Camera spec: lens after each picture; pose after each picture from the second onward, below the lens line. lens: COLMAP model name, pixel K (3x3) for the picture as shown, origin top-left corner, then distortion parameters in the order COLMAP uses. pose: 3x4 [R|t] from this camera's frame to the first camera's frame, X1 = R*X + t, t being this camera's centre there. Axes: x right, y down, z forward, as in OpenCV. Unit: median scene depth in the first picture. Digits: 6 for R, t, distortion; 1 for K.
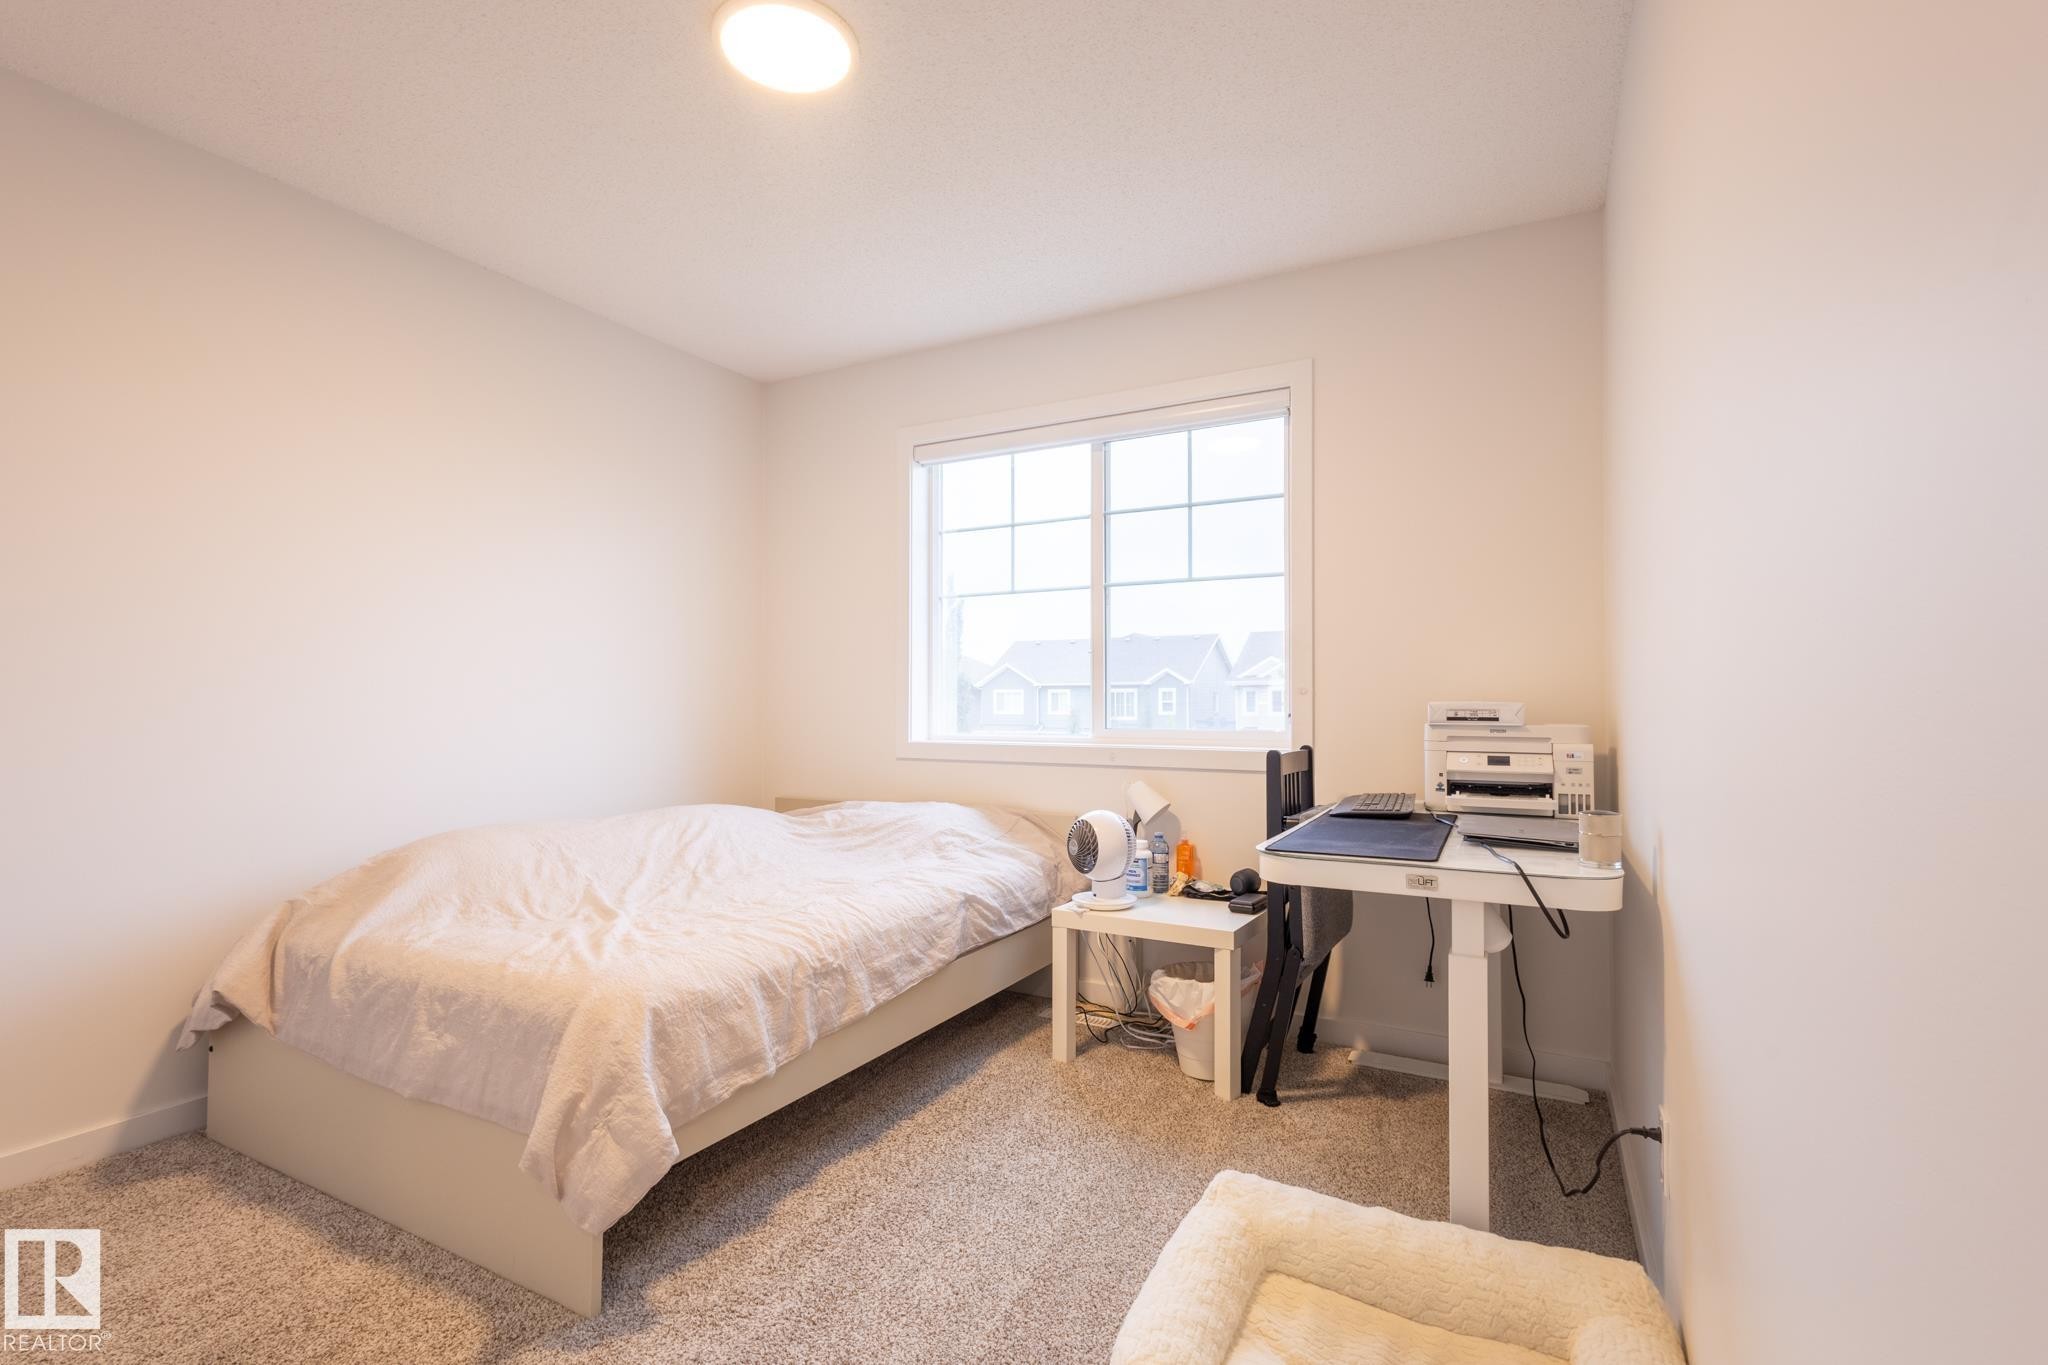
lens RADIAL K [[943.7, 0, 1021.6], [0, 943.7, 686.4], [0, 0, 1]] dist [0.015796, -0.006420]
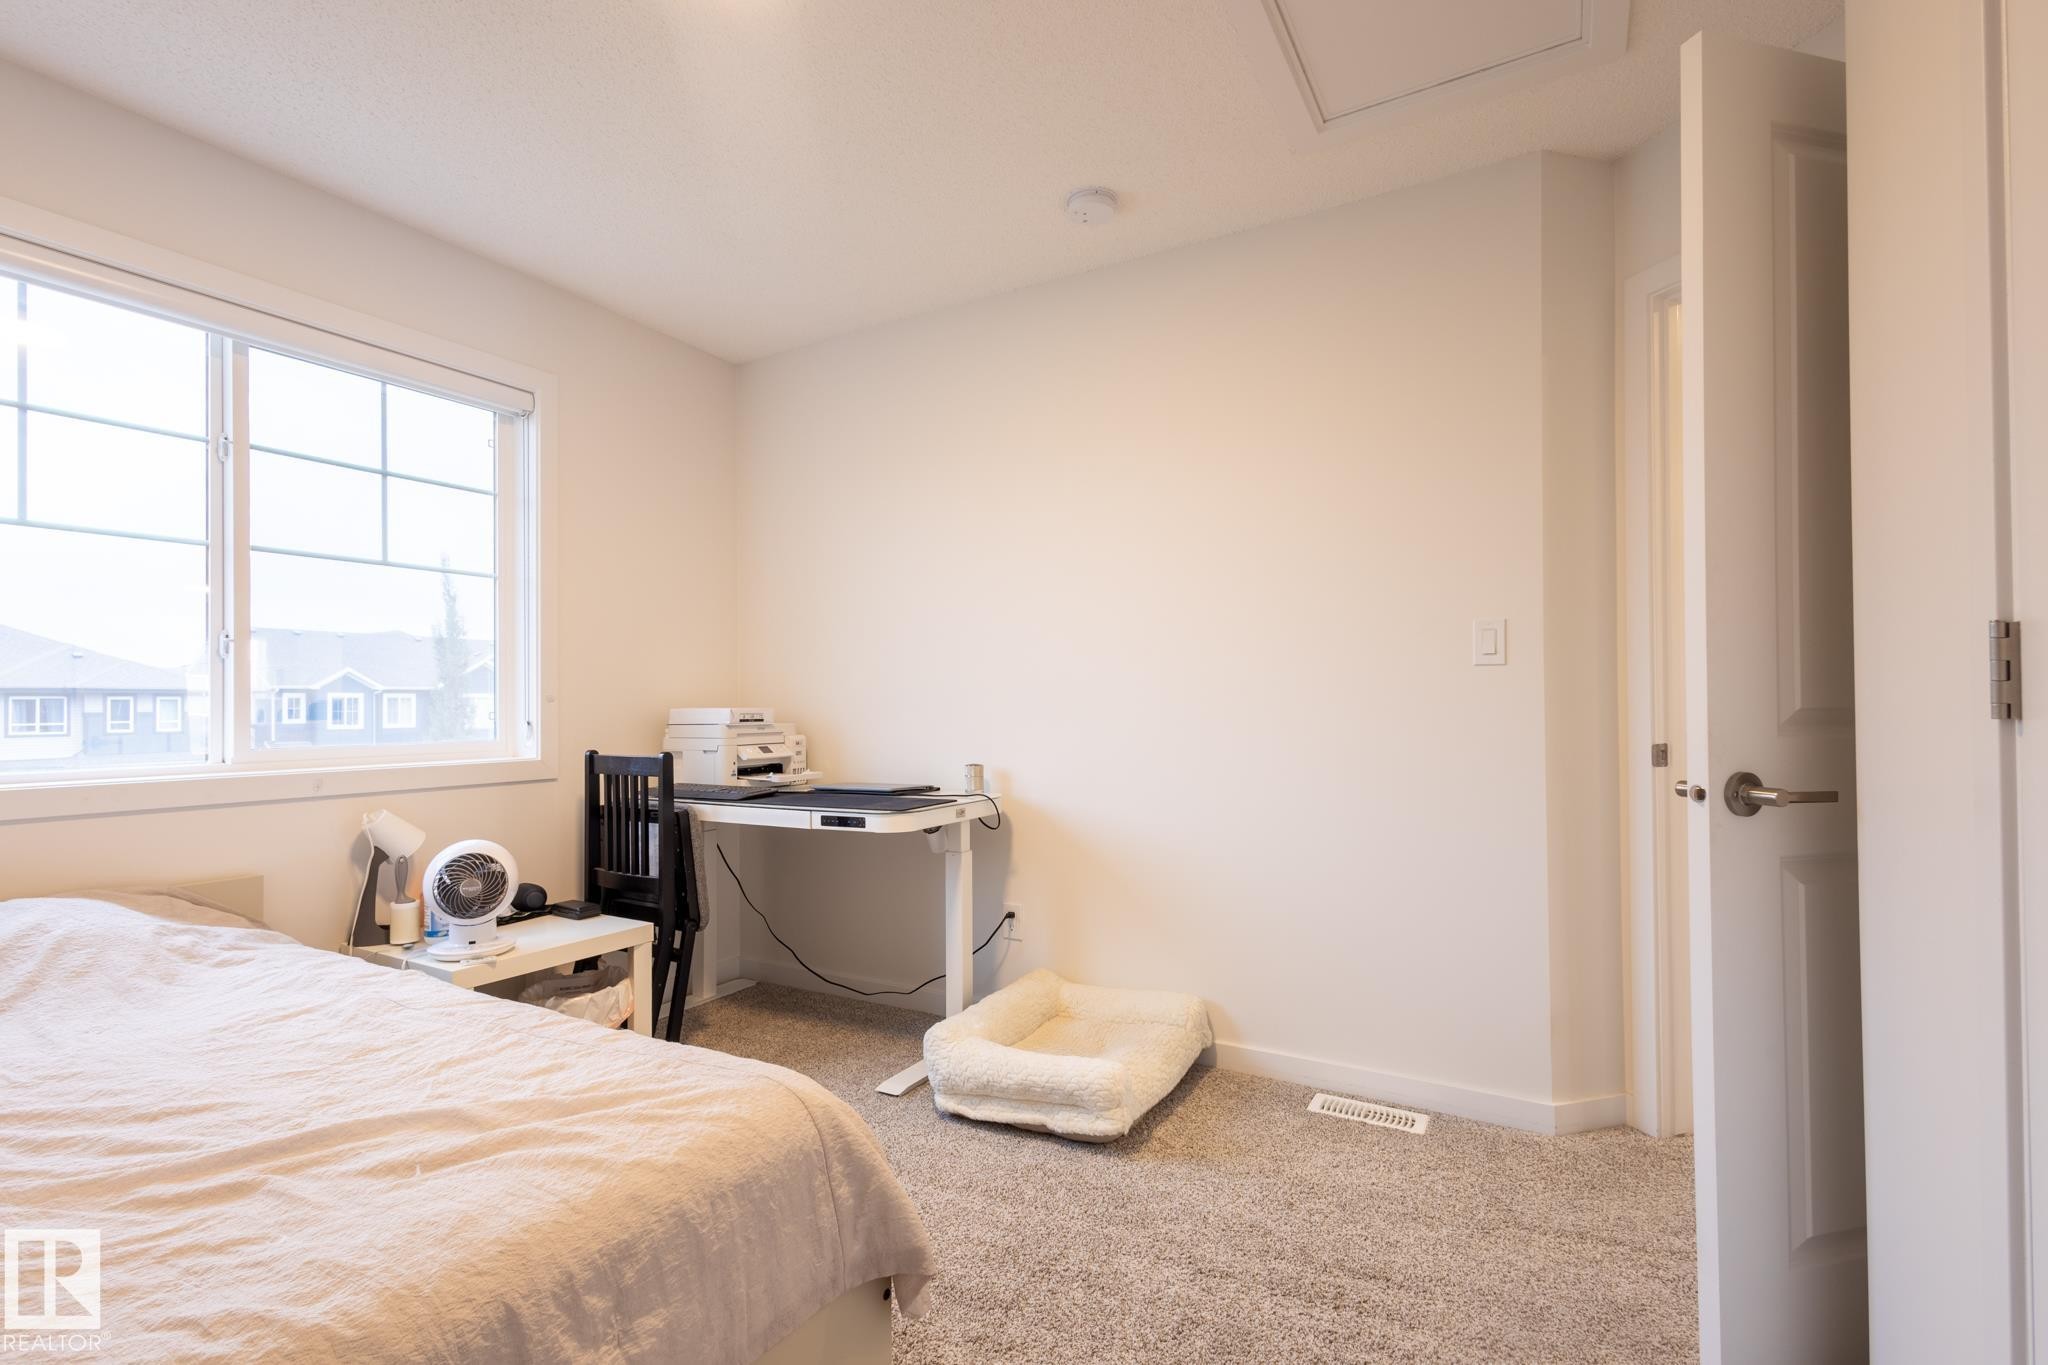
lens RADIAL K [[943.7, 0, 1021.6], [0, 943.7, 686.4], [0, 0, 1]] dist [0.015796, -0.006420]
pose [[0.022135, 0.016843, 0.999613, -0.632753], [-0.011696, 0.999794, -0.016587, 0.002417], [-0.999687, -0.011324, 0.022327, 0.419527]]
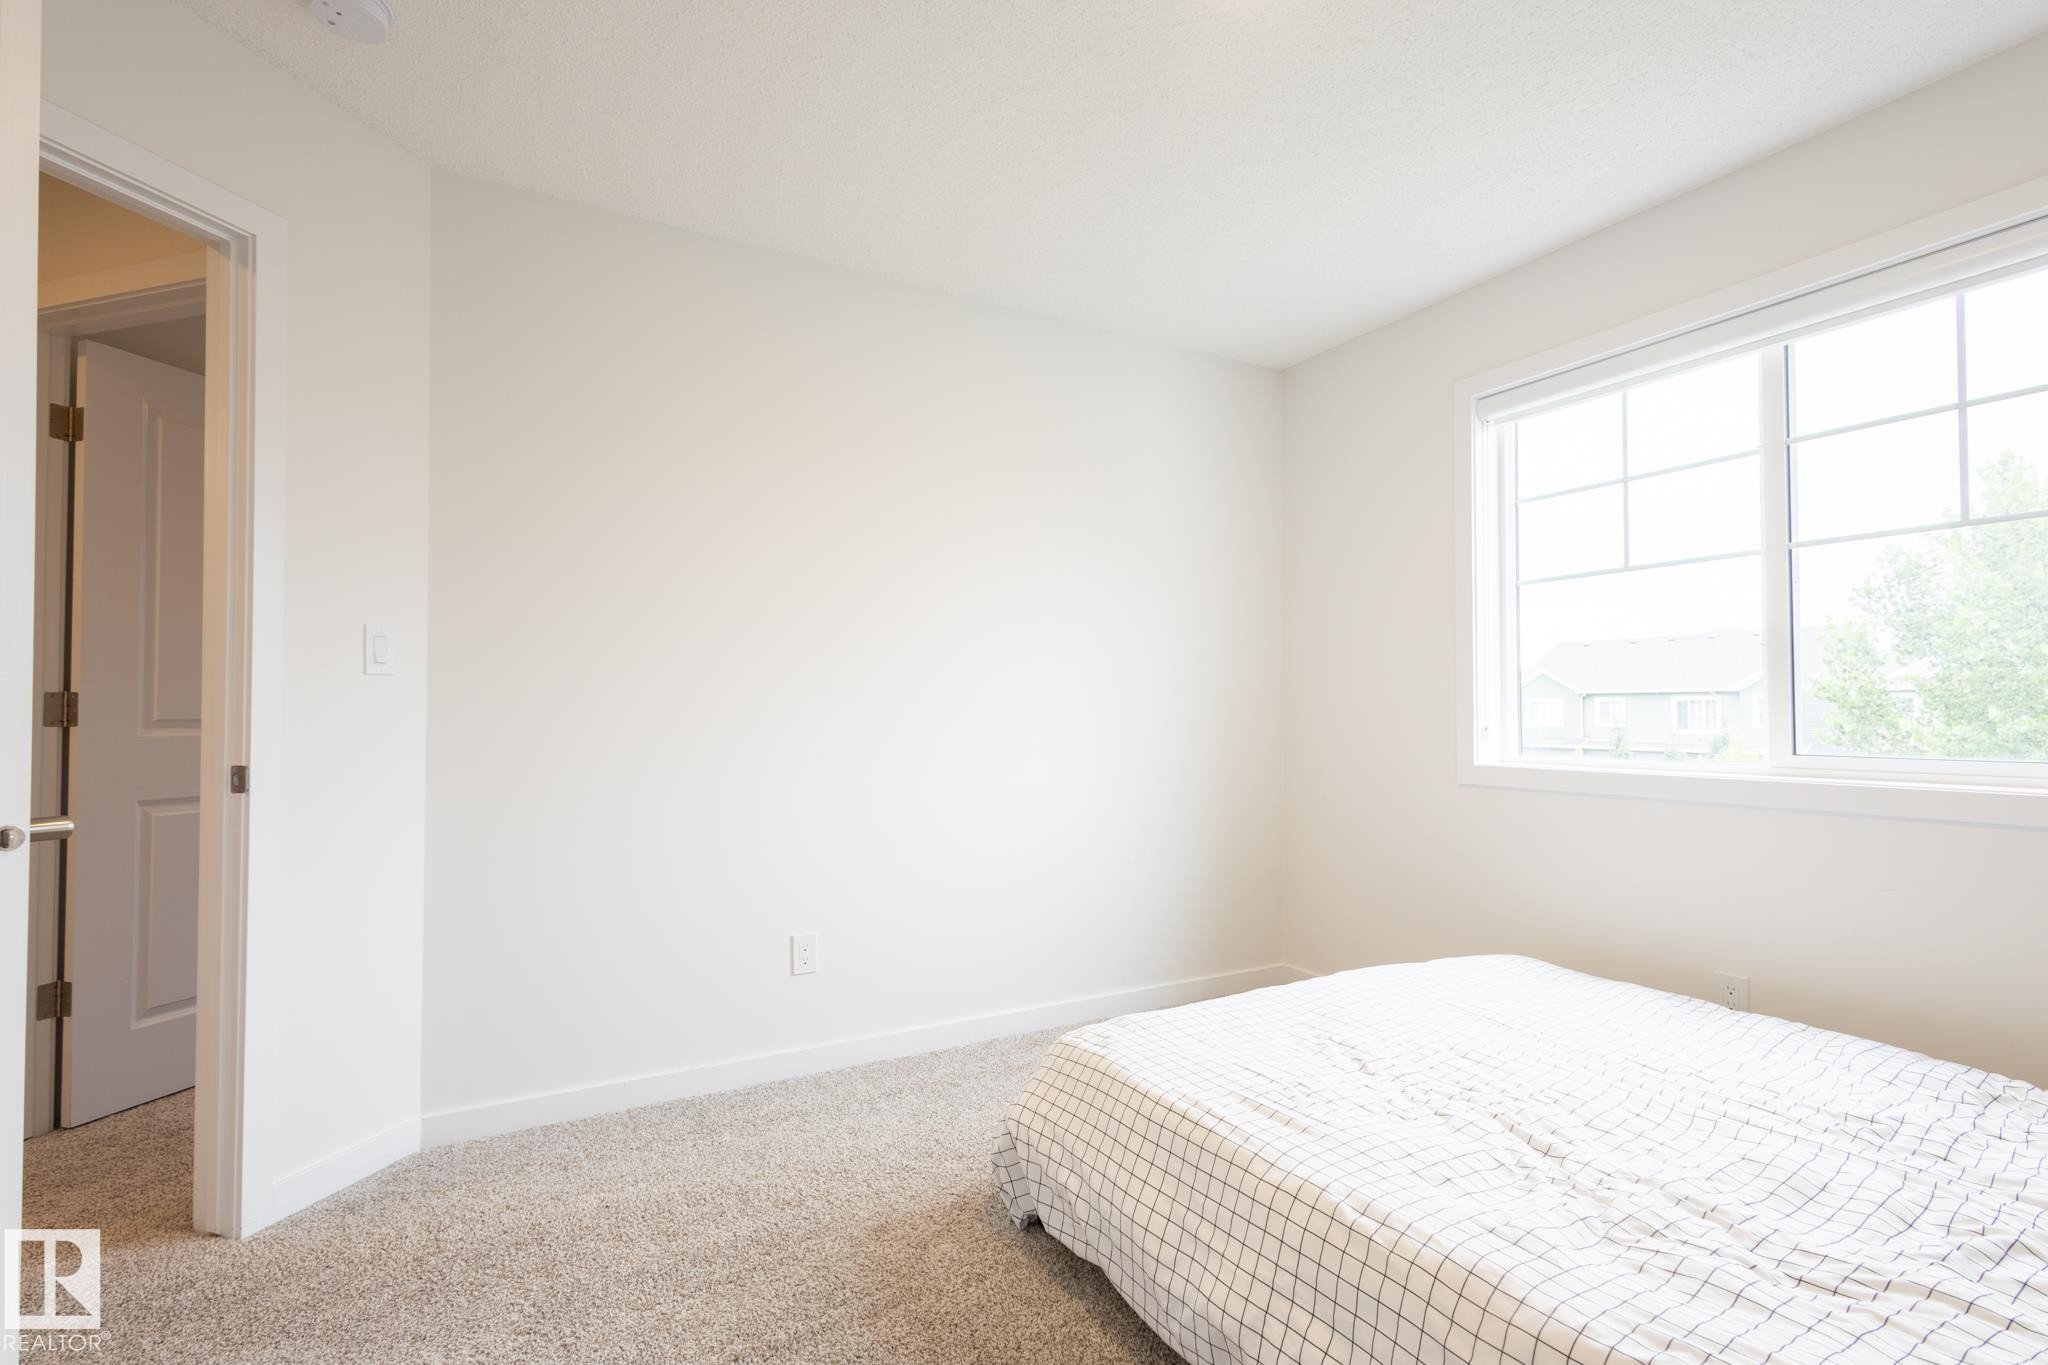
lens RADIAL K [[943.7, 0, 1021.6], [0, 943.7, 686.4], [0, 0, 1]] dist [0.015796, -0.006420]
pose [[0.794729, -0.017007, -0.606726, 0.065259], [0.007882, 0.999812, -0.017701, 0.002548], [0.606913, 0.009285, 0.794714, 0.116939]]
